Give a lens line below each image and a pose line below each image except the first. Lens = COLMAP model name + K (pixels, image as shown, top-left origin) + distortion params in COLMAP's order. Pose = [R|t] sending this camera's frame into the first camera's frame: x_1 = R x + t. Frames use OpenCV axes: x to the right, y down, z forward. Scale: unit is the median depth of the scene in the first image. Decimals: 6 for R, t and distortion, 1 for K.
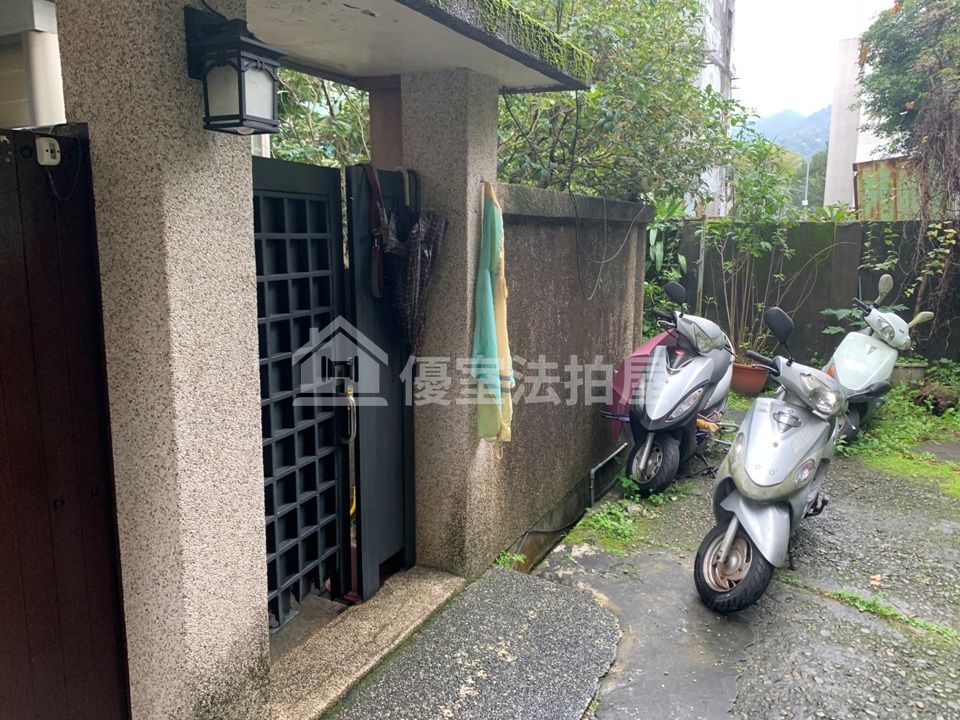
lens RADIAL K [[735.3, 0, 479.3], [0, 735.3, 347.7], [0, 0, 1]] dist [0.017553, -0.012122]
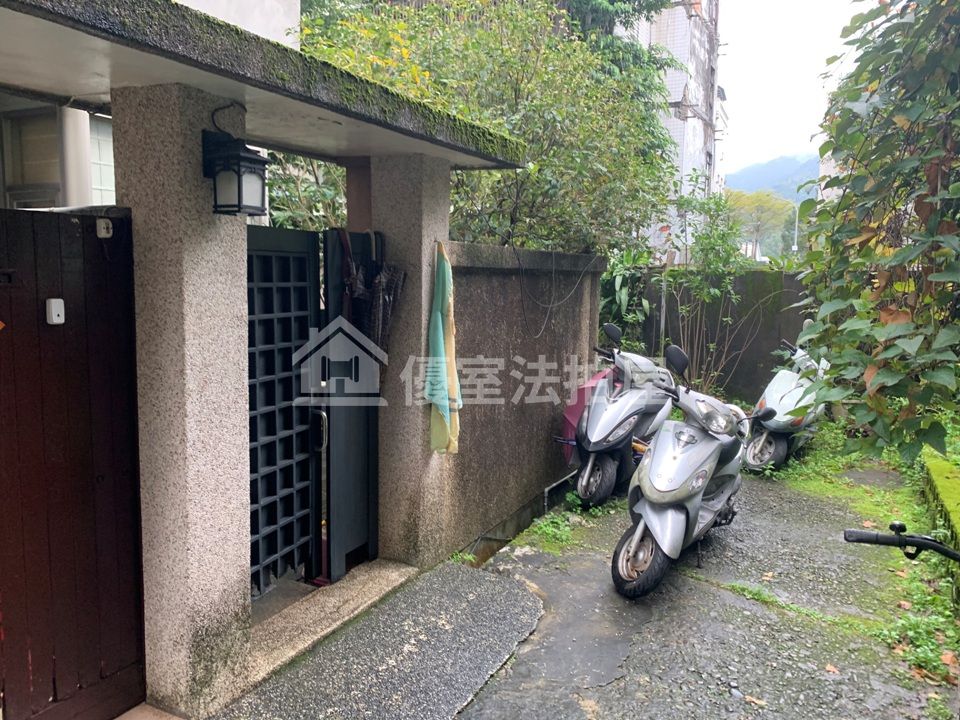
lens RADIAL K [[732.2, 0, 482.0], [0, 732.2, 348.1], [0, 0, 1]] dist [0.035707, -0.056958]
pose [[0.999924, 0.010880, 0.005843, 0.080133], [-0.010555, 0.998537, -0.053039, 0.019307], [-0.006412, 0.052973, 0.998575, -0.232878]]
